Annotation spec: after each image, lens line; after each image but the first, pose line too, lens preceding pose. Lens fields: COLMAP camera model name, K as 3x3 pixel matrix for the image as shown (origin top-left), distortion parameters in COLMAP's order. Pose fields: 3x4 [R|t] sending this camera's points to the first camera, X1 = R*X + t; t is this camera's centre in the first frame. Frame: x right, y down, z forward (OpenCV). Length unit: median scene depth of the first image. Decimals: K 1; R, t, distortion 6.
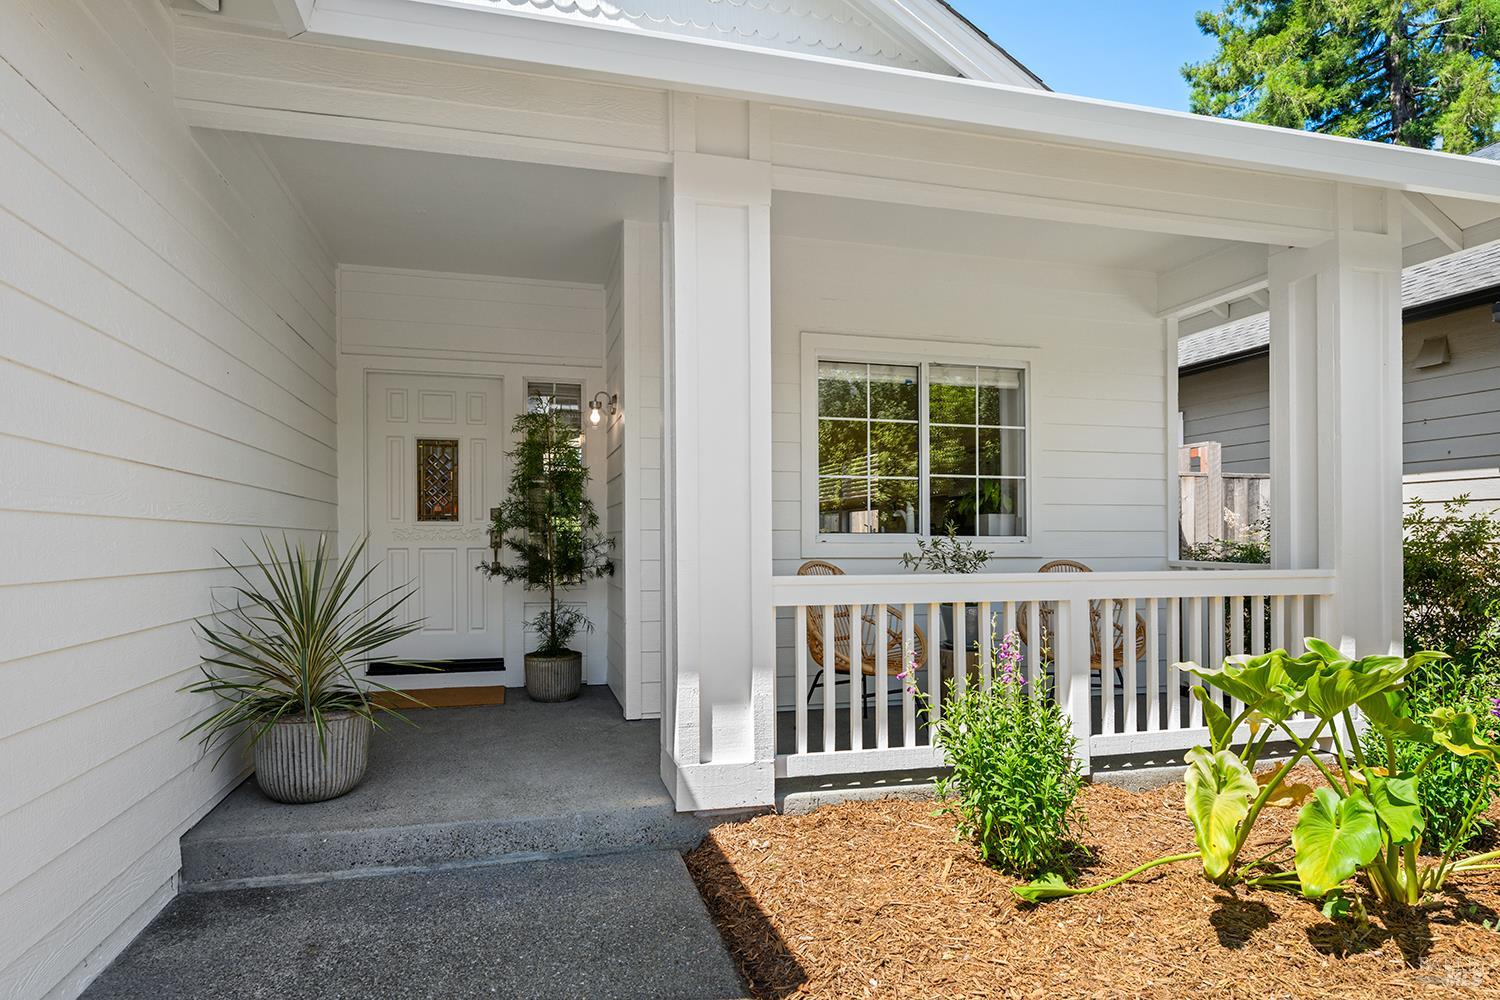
lens RADIAL K [[839.1, 0, 749.4], [0, 839.1, 501.0], [0, 0, 1]] dist [0.024650, 0.000178]
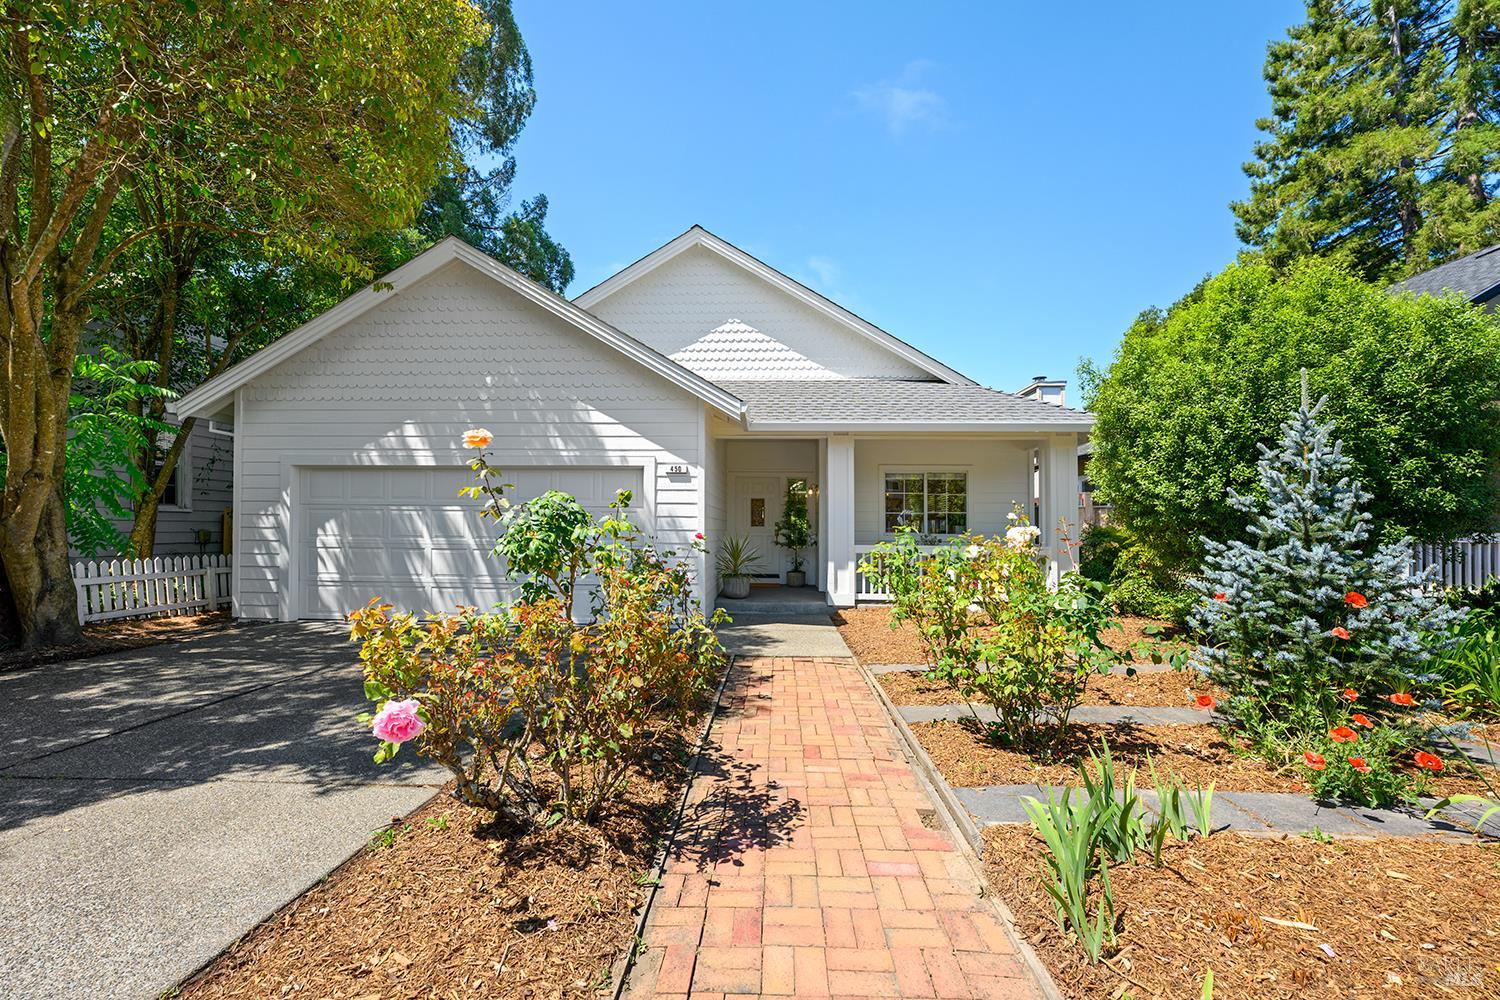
lens RADIAL K [[605.7, 0, 750.4], [0, 605.7, 499.9], [0, 0, 1]] dist [0.000669, 0.000049]
pose [[0.956077, 0.000539, -0.293116, 0.235688], [-0.001901, 0.999989, -0.004362, -0.062203], [0.293110, 0.004727, 0.956067, -1.078897]]
